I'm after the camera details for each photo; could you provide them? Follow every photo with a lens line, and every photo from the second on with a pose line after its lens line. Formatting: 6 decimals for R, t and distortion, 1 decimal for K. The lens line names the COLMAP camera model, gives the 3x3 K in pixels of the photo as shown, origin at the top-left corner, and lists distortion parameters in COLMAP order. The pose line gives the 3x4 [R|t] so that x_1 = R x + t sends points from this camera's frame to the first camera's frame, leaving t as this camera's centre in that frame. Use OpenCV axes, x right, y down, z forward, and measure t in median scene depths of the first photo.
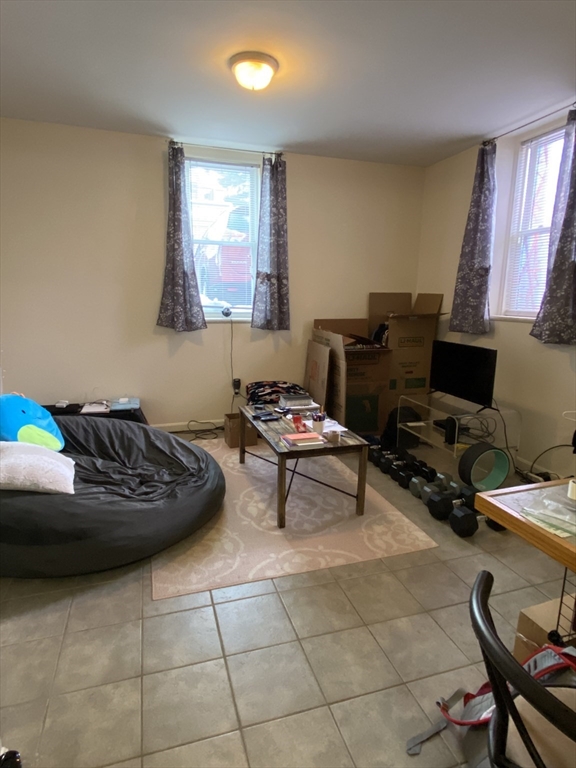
lens RADIAL K [[442.9, 0, 288.0], [0, 442.9, 384.0], [0, 0, 1]] dist [0.070266, -0.067591]
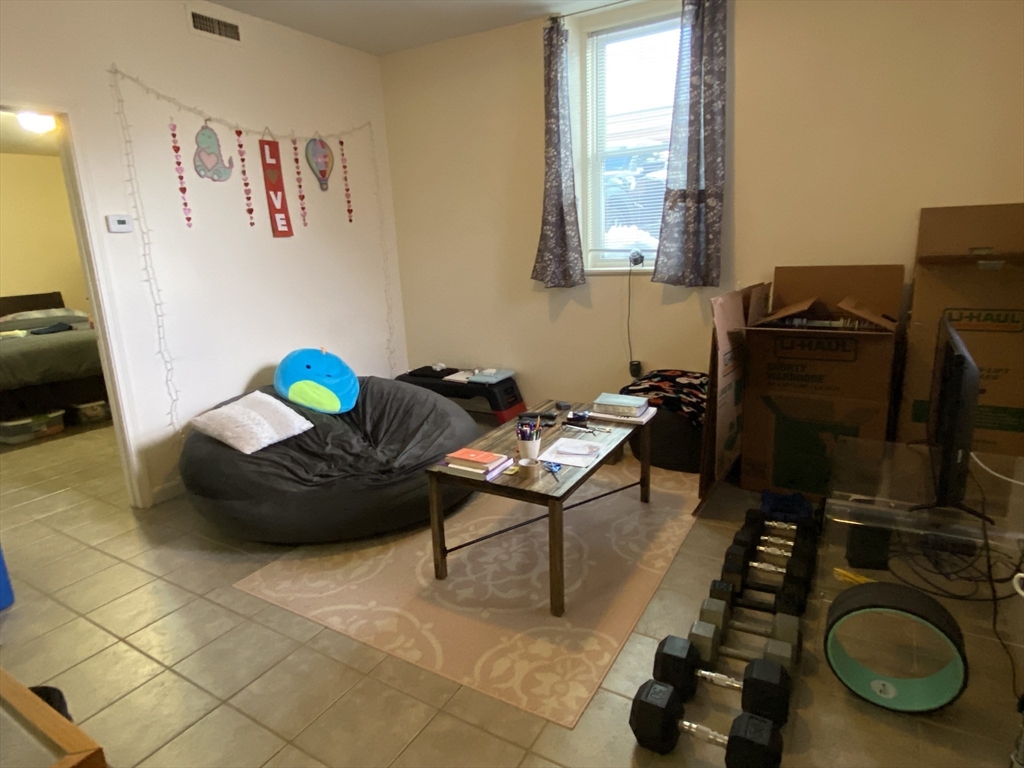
lens RADIAL K [[590.5, 0, 506.9], [0, 590.5, 382.5], [0, 0, 1]] dist [0.070266, -0.067591]
pose [[0.648927, 0.137112, -0.748394, 0.512570], [-0.098256, 0.990494, 0.096269, -0.055747], [0.754479, 0.011063, 0.656231, 0.346578]]
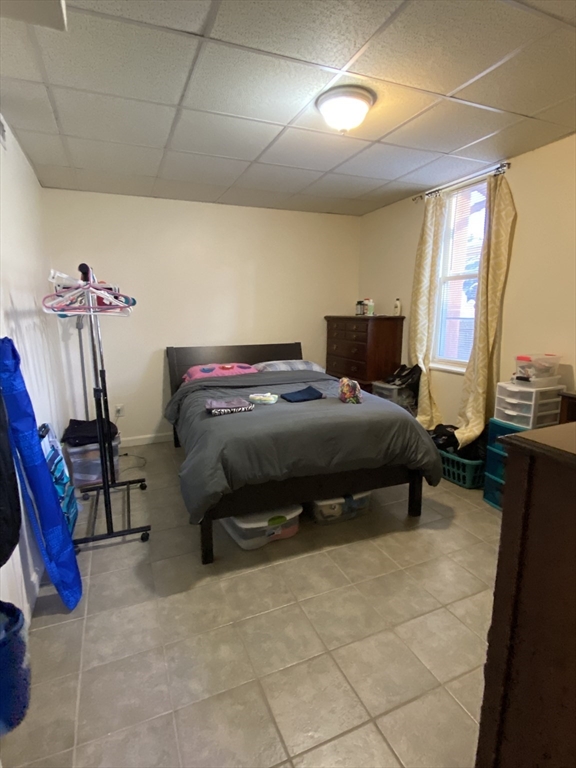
lens RADIAL K [[398.3, 0, 288.0], [0, 398.3, 384.0], [0, 0, 1]] dist [0.066791, -0.075970]
pose [[0.103851, 0.166475, -0.980562, -0.468847], [-0.185689, 0.971803, 0.145322, -0.068158], [0.977105, 0.166987, 0.131835, 0.332991]]
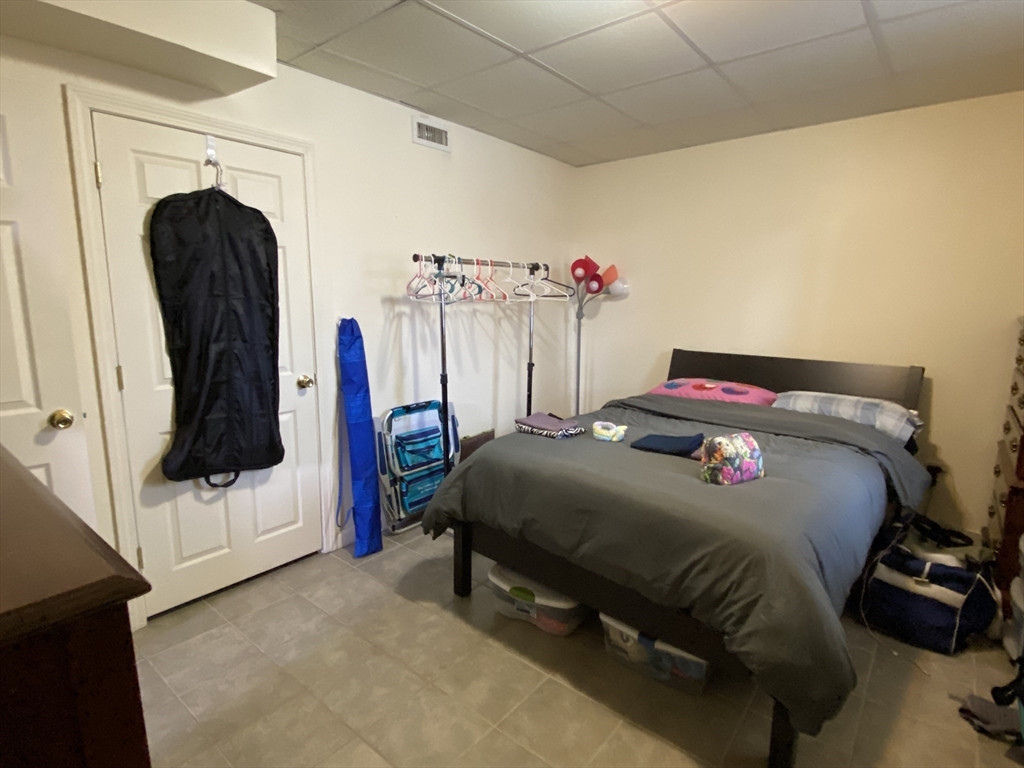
lens RADIAL K [[531.1, 0, 511.0], [0, 531.1, 385.4], [0, 0, 1]] dist [0.066791, -0.075970]
pose [[-0.839294, 0.068280, -0.539374, -0.732659], [-0.127772, 0.939524, 0.317756, -0.173064], [0.528451, 0.335607, -0.779812, 0.815485]]
